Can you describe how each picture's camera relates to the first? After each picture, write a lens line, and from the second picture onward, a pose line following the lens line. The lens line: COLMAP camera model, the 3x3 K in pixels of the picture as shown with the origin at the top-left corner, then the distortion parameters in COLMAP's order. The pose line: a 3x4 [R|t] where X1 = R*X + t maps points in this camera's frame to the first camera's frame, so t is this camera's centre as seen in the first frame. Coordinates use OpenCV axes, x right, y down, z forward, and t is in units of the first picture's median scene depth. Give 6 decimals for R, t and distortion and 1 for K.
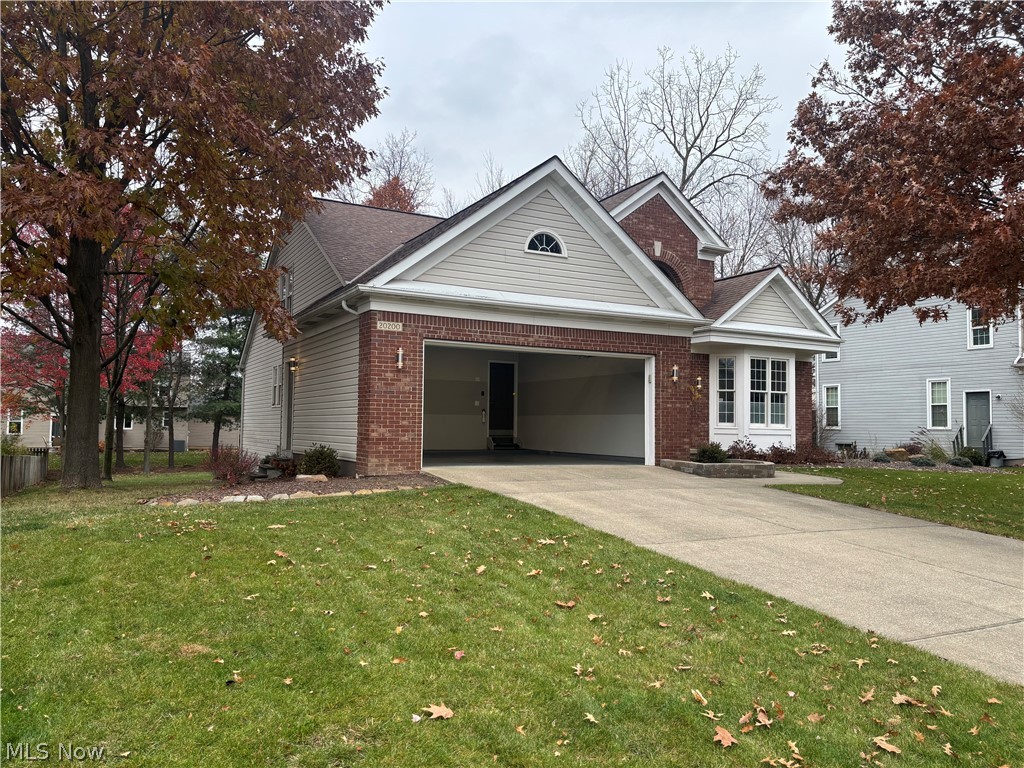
lens RADIAL K [[772.2, 0, 510.6], [0, 772.2, 384.8], [0, 0, 1]] dist [0.046435, -0.051952]
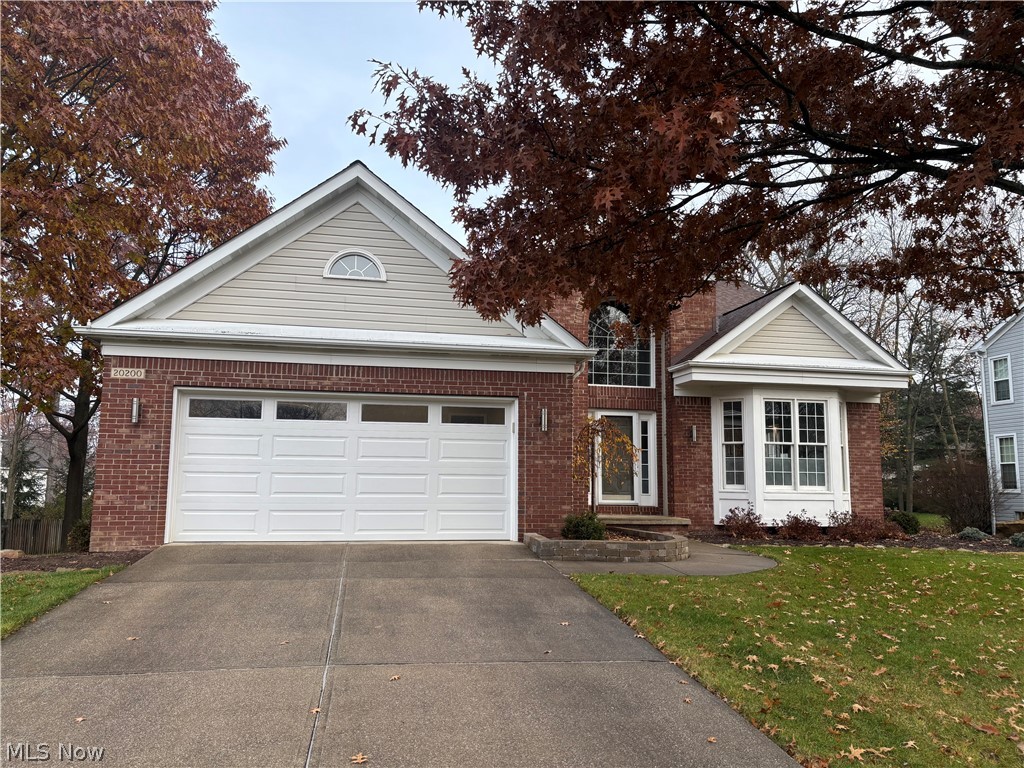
lens RADIAL K [[772.2, 0, 516.2], [0, 772.2, 383.2], [0, 0, 1]] dist [0.046435, -0.051952]
pose [[0.954842, -0.045143, -0.293665, 0.301781], [0.020405, 0.996020, -0.086766, 0.010826], [0.296413, 0.076856, 0.951962, 0.188875]]
